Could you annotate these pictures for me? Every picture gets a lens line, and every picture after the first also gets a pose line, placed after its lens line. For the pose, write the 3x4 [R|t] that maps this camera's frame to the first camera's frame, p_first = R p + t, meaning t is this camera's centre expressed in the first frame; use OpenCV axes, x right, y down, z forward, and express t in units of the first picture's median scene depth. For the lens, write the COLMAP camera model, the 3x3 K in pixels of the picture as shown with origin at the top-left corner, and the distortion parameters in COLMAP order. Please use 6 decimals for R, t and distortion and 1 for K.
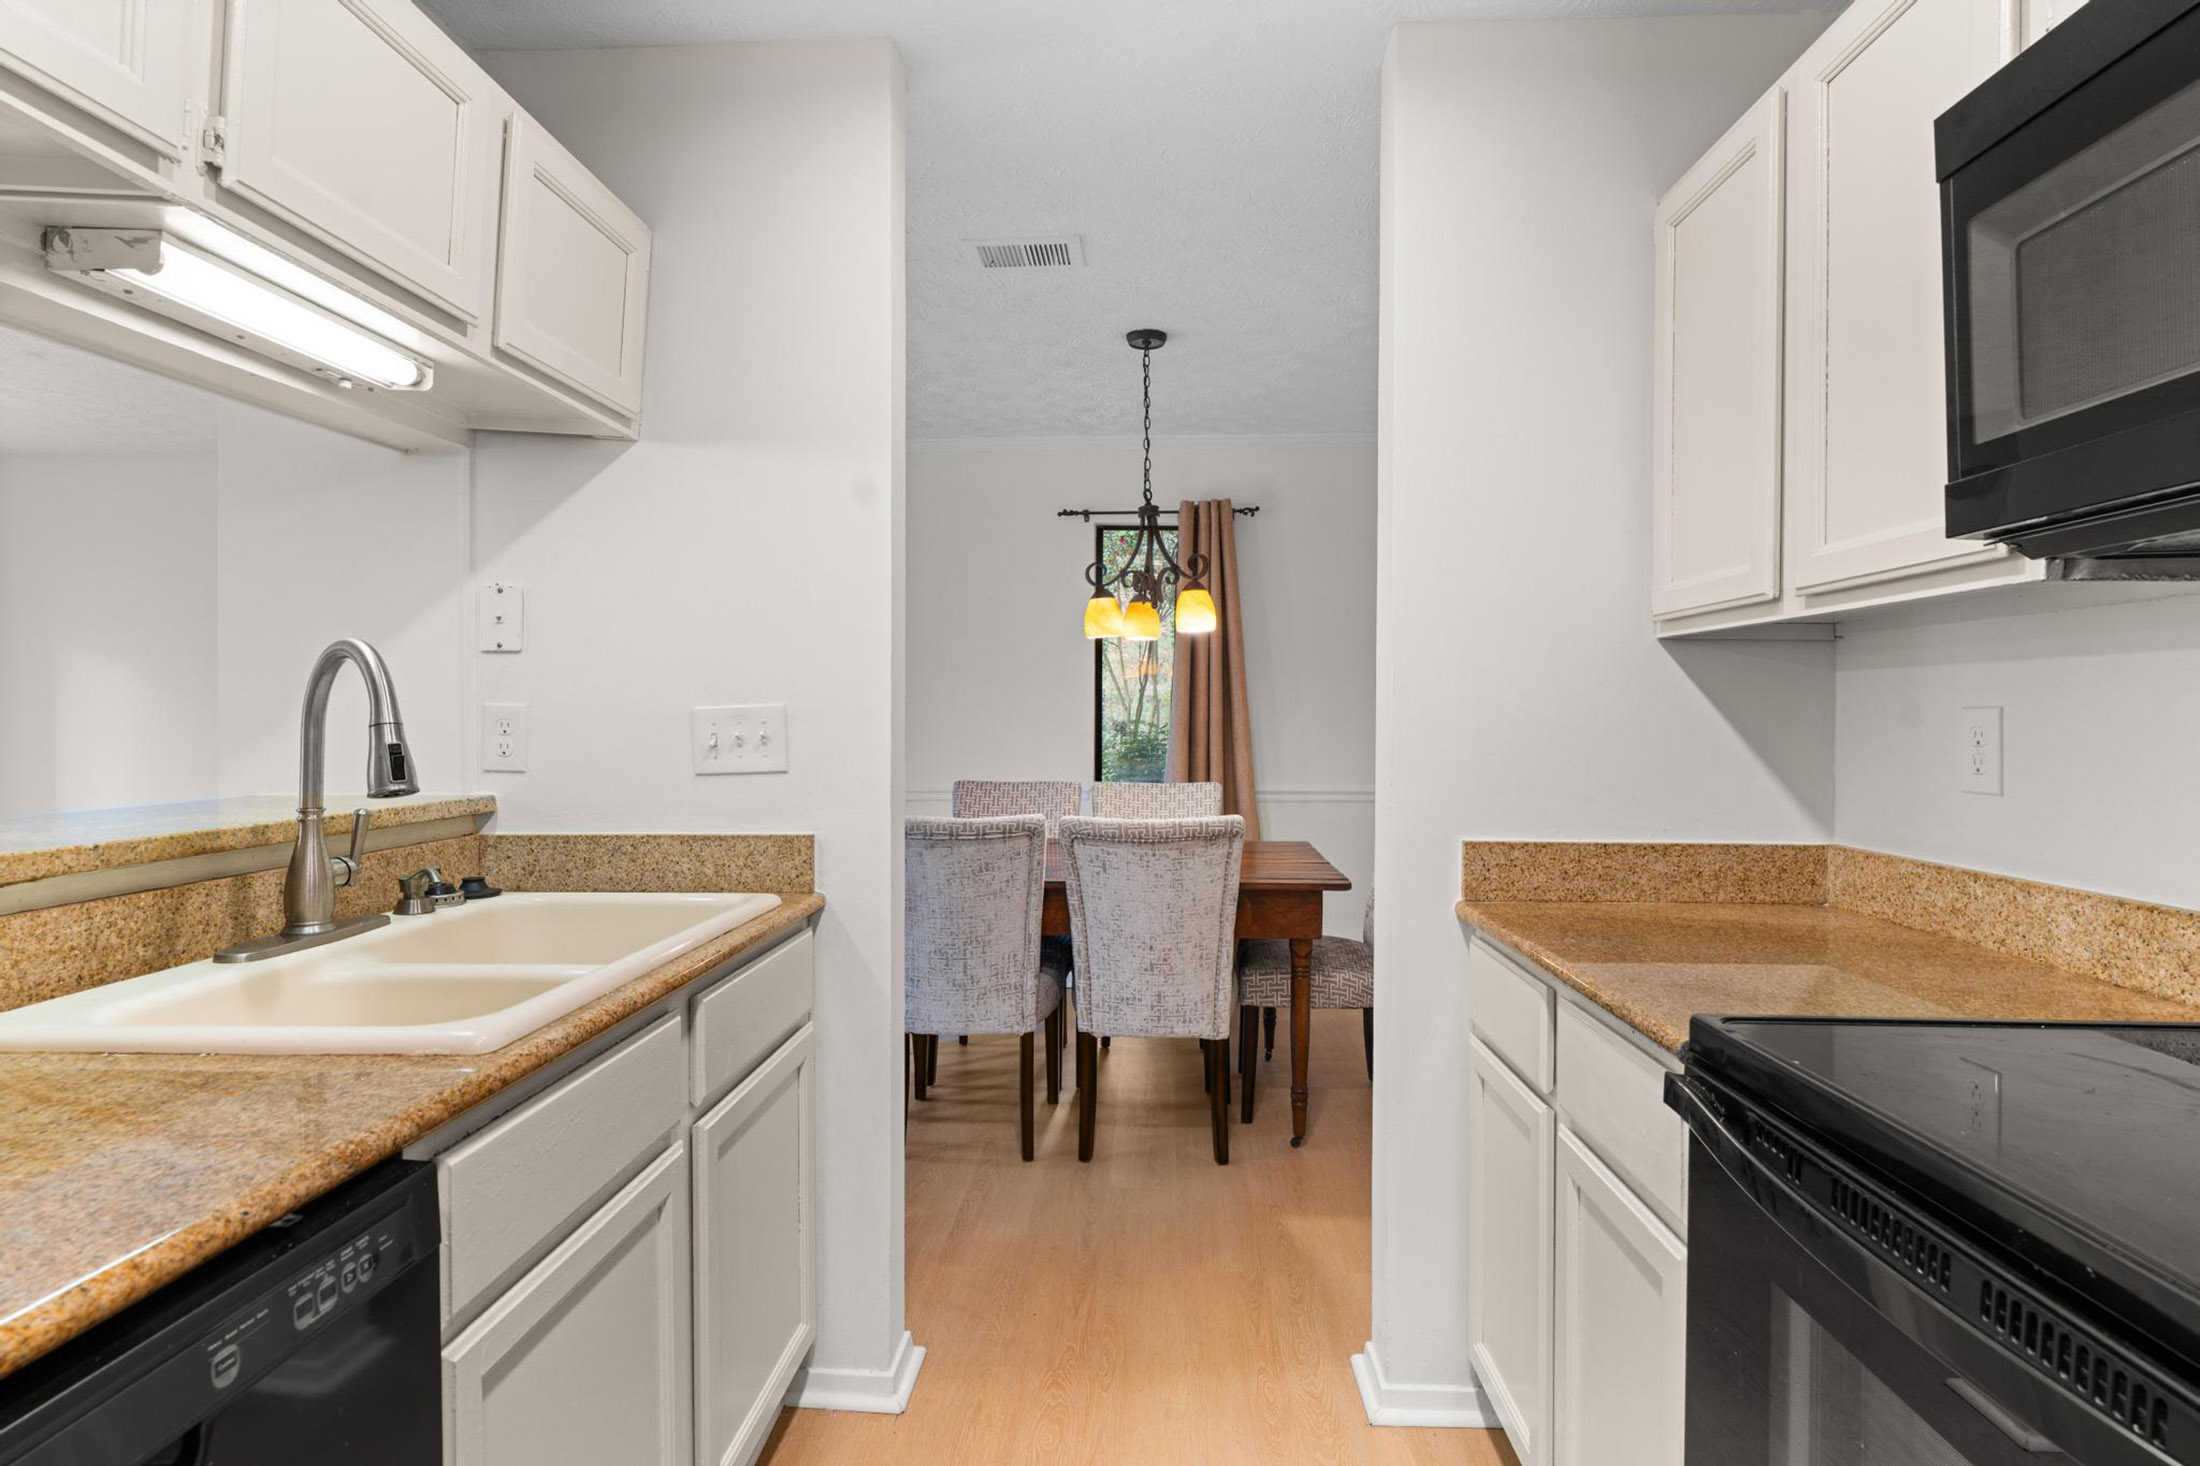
lens RADIAL K [[1131.7, 0, 1100.0], [0, 1131.7, 733.0], [0, 0, 1]] dist [-0.000140, -0.000029]
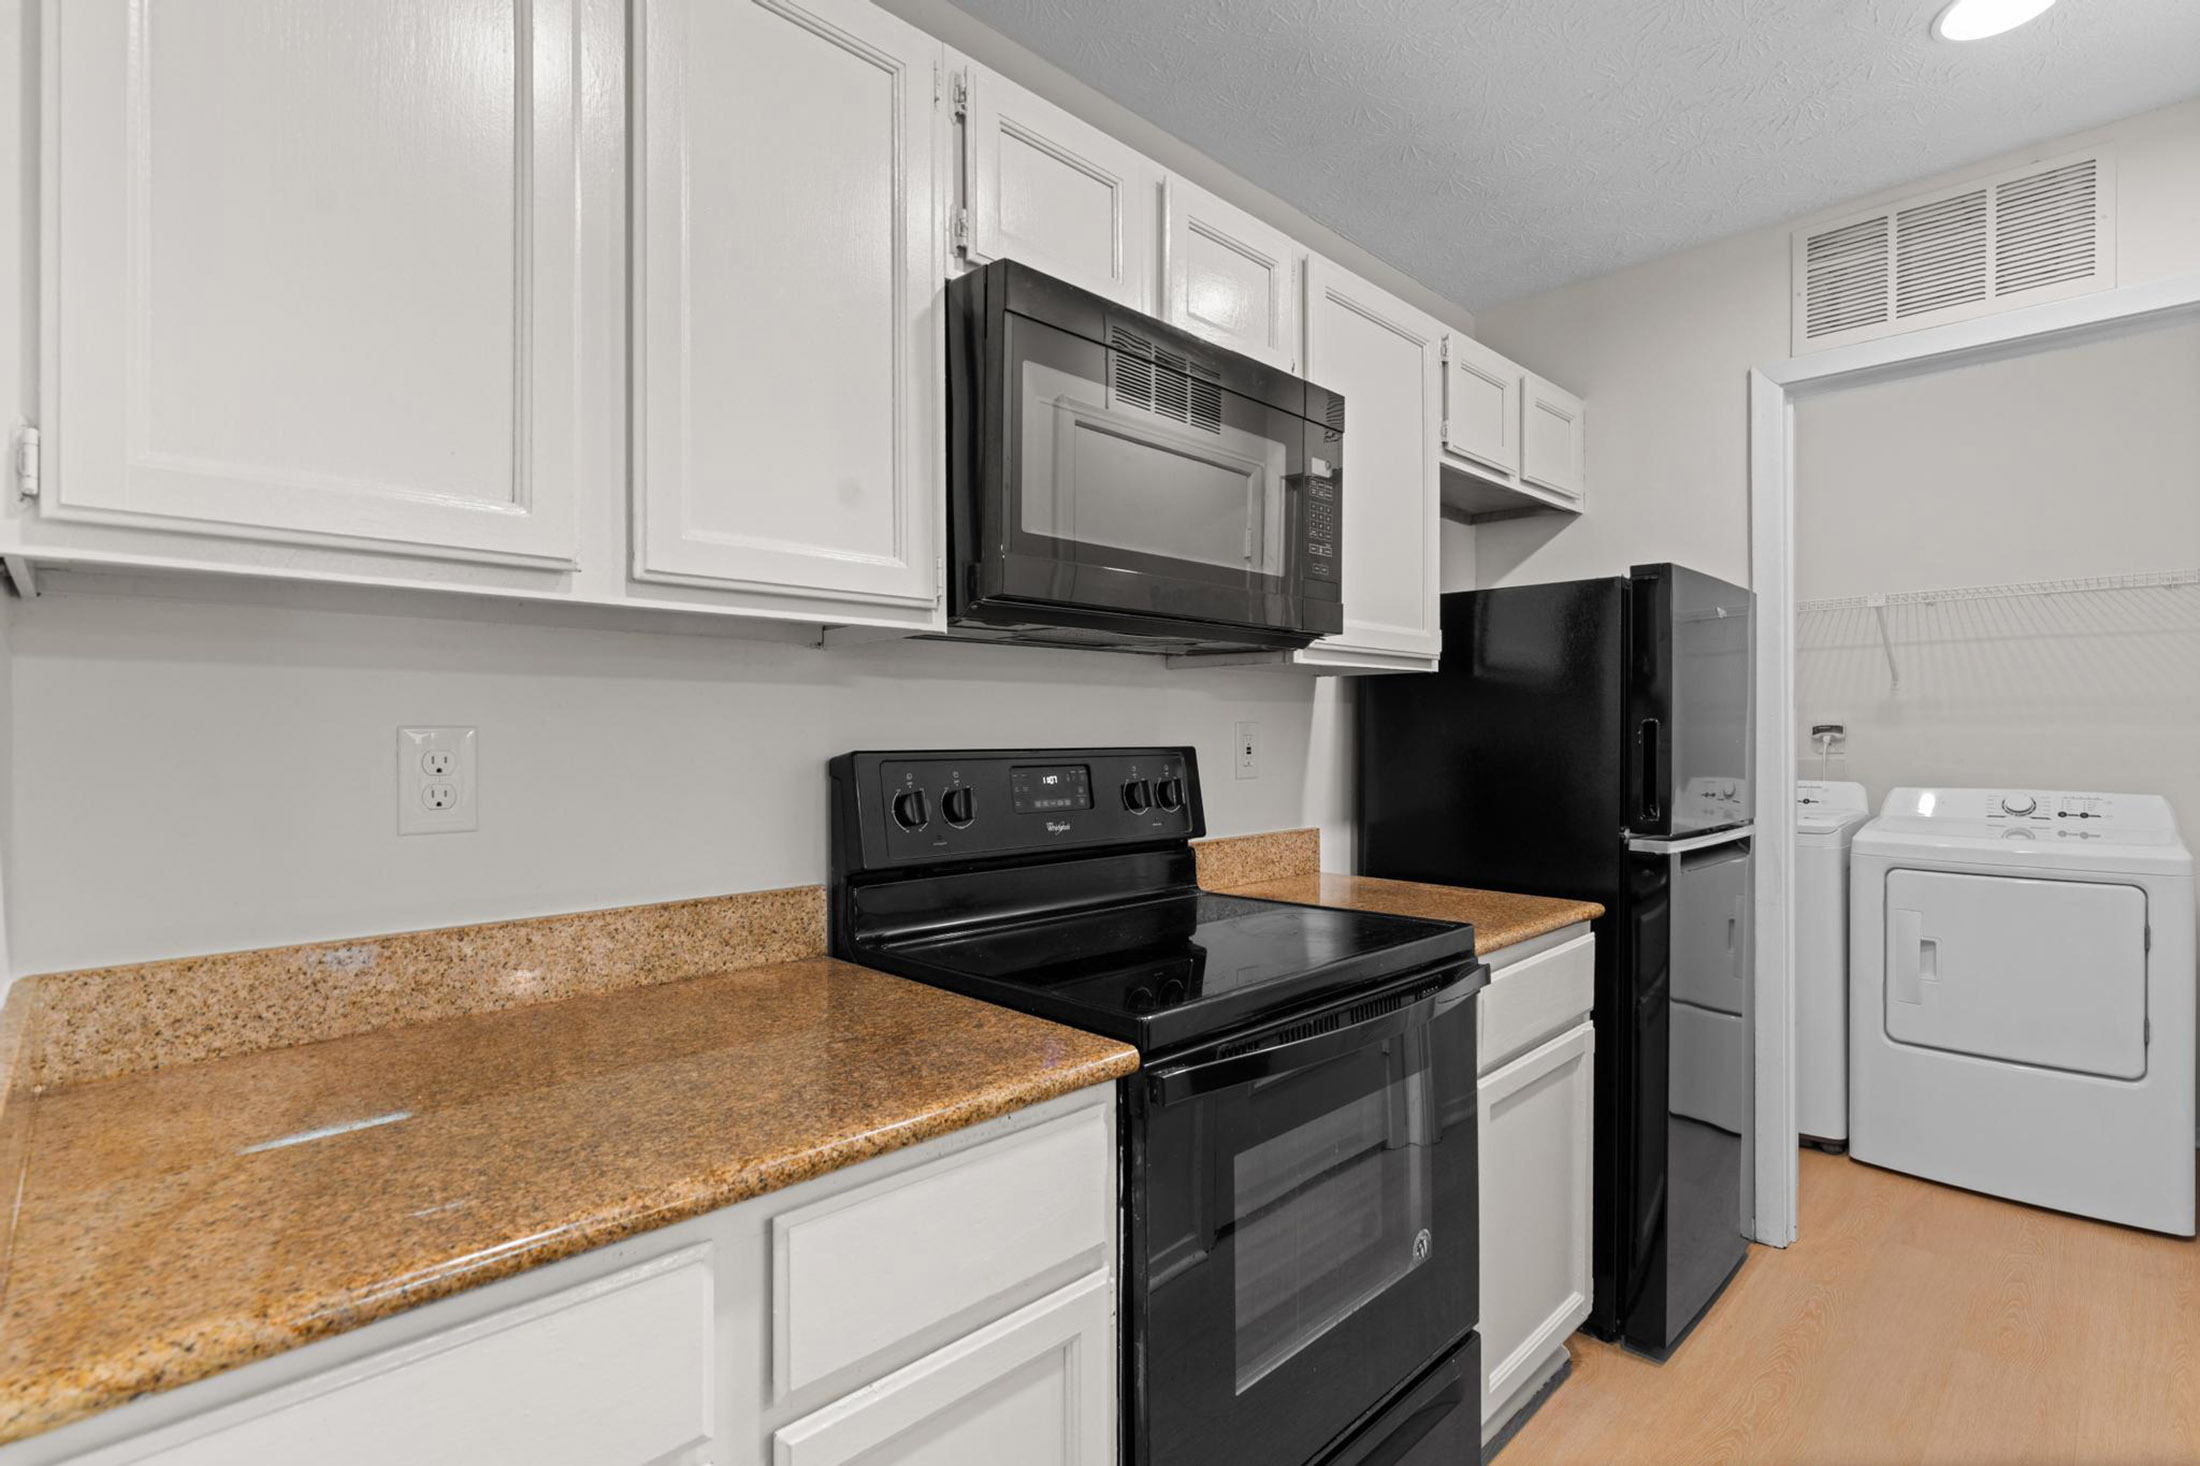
lens RADIAL K [[1035.2, 0, 1100.0], [0, 1035.2, 733.0], [0, 0, 1]] dist [-0.000020, 0.000110]
pose [[-0.732648, -0.002267, 0.680604, -0.080822], [0.009099, 0.999872, 0.013124, -0.025230], [-0.680547, 0.015808, -0.732534, 1.307358]]
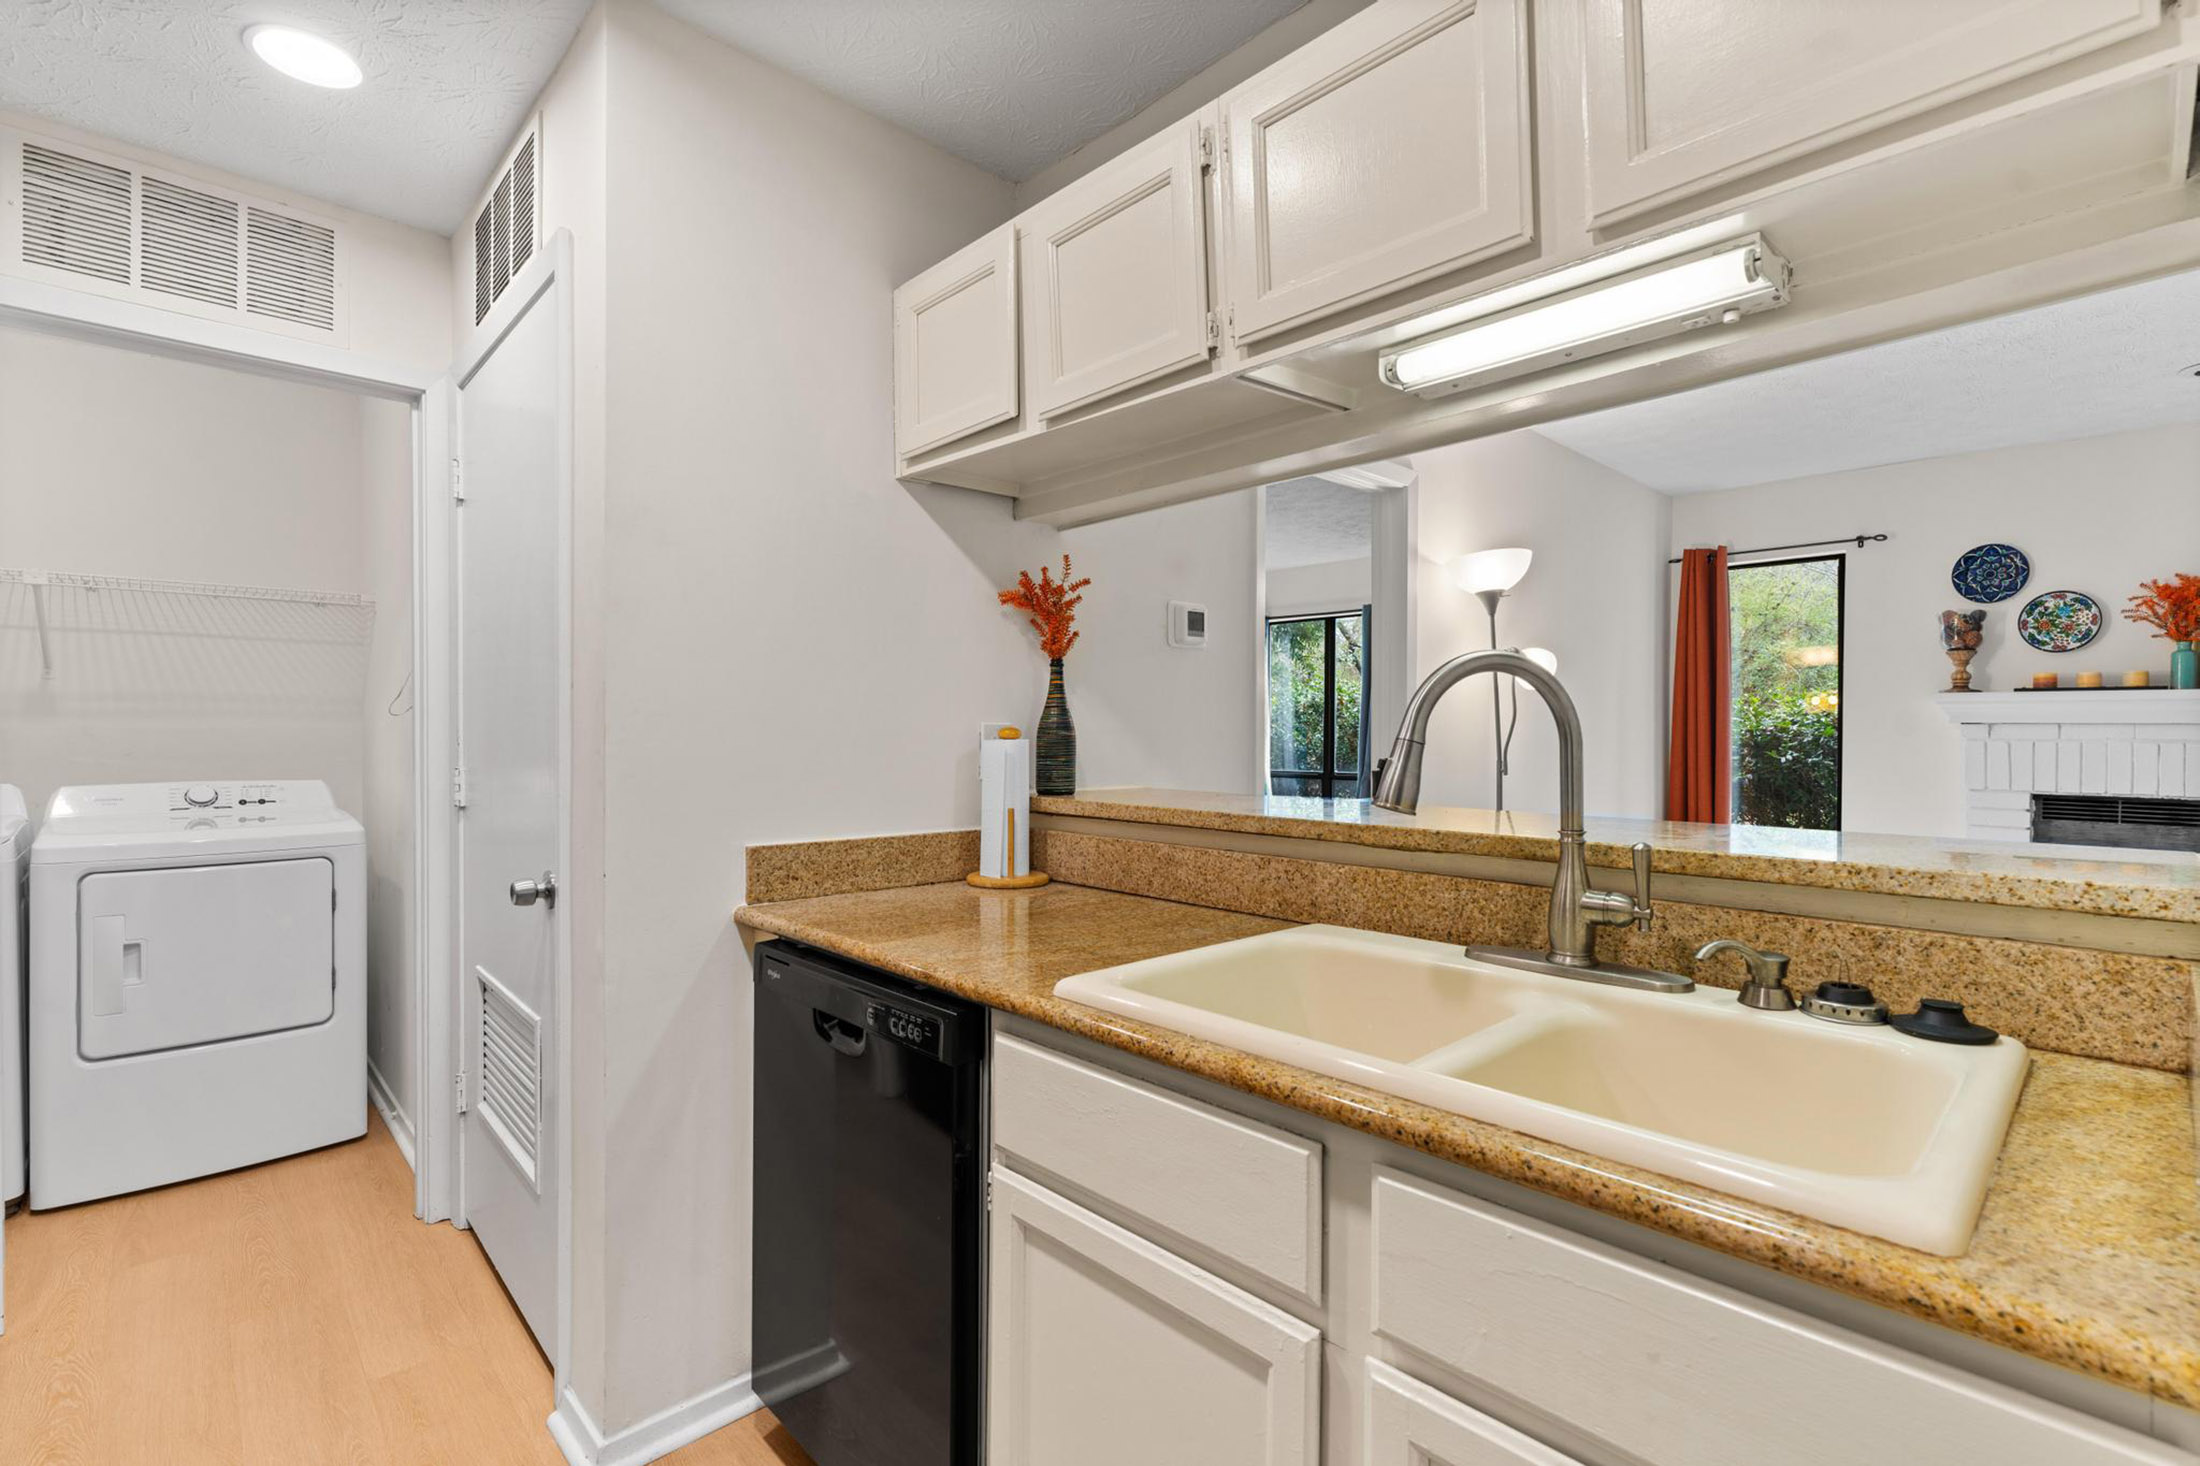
lens RADIAL K [[996.8, 0, 1100.0], [0, 996.8, 733.0], [0, 0, 1]] dist [0.000640, 0.000294]
pose [[-0.697002, -0.000245, -0.717069, 0.167003], [-0.013102, 0.999837, 0.012393, -0.018827], [0.716949, 0.018033, -0.696892, 1.319399]]
